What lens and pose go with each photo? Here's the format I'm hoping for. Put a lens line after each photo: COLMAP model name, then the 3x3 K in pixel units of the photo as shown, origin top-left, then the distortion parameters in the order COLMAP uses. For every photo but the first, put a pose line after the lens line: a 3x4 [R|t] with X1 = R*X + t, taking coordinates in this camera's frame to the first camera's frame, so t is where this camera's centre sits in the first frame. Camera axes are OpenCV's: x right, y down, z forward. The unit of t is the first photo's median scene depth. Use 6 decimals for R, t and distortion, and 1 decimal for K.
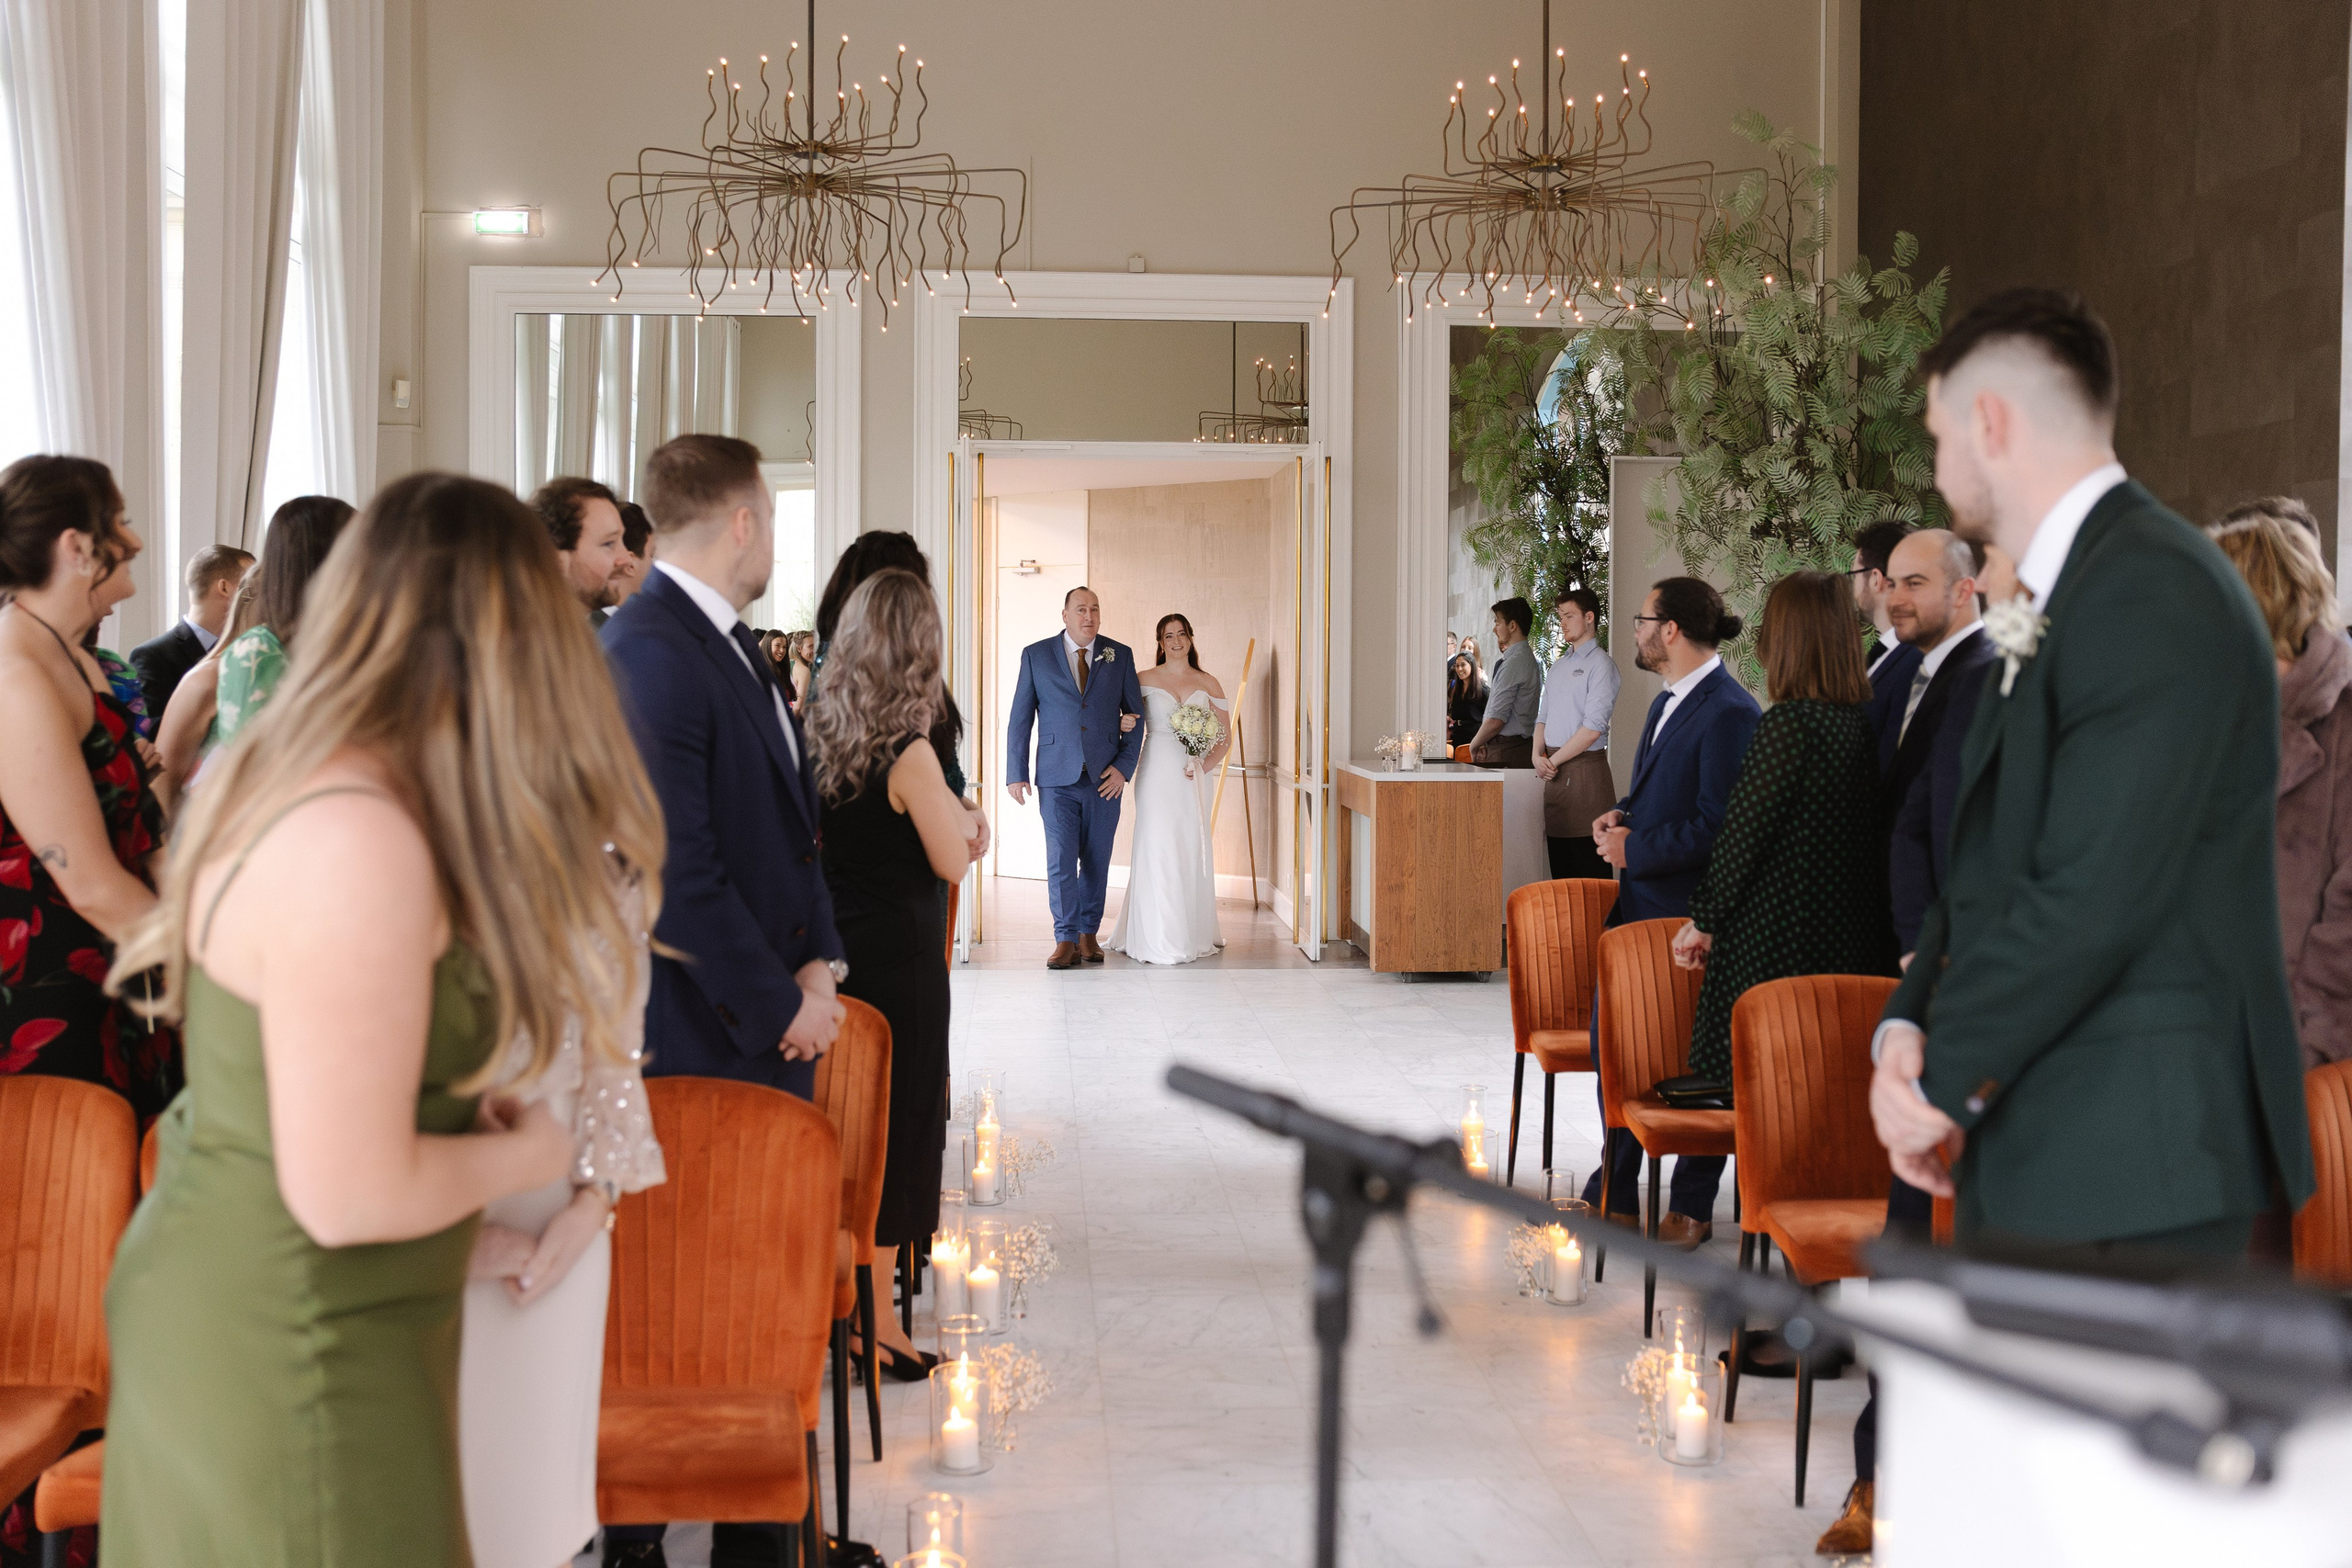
lens RADIAL K [[2329.7, 0, 1176.0], [0, 2329.7, 767.0], [0, 0, 1]] dist [-0.143772, 0.294896]
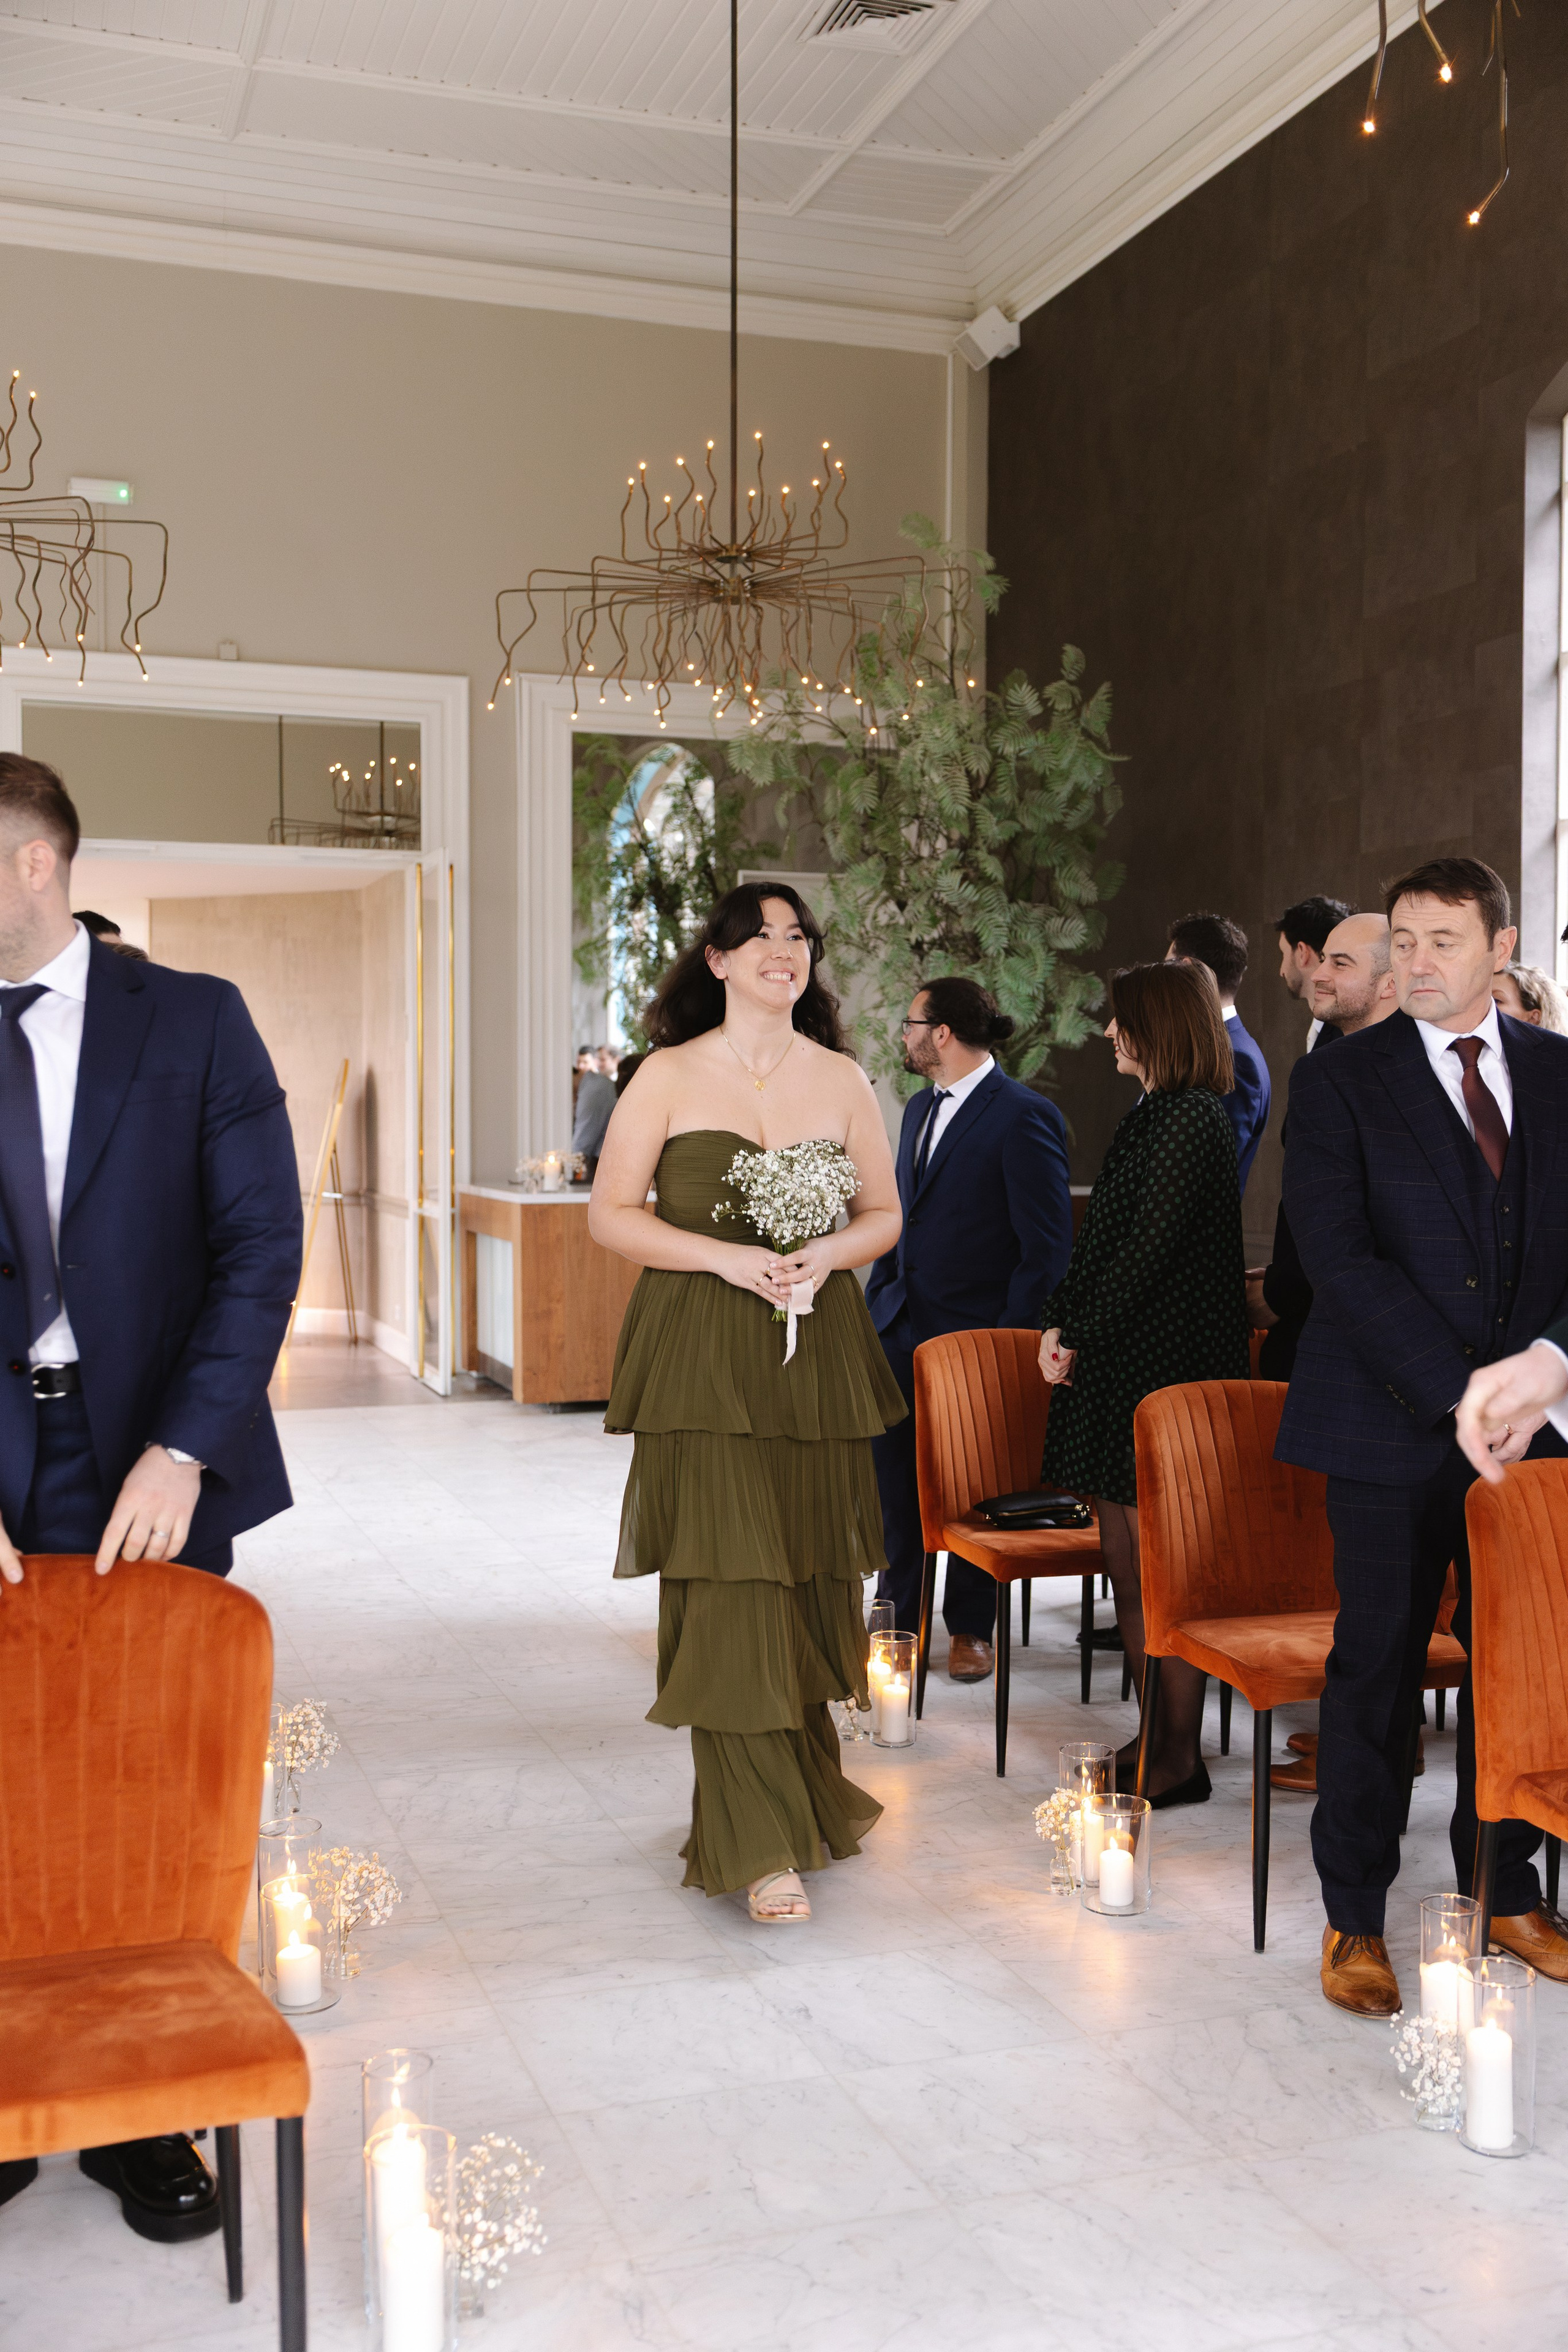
lens RADIAL K [[2293.0, 0, 778.1], [0, 2293.0, 1171.0], [0, 0, 1]] dist [0.026123, -0.011075]
pose [[0.958150, -0.009971, 0.286093, -0.098172], [0.014225, 0.999817, -0.012795, 0.007552], [-0.285913, 0.016329, 0.958116, 0.081893]]
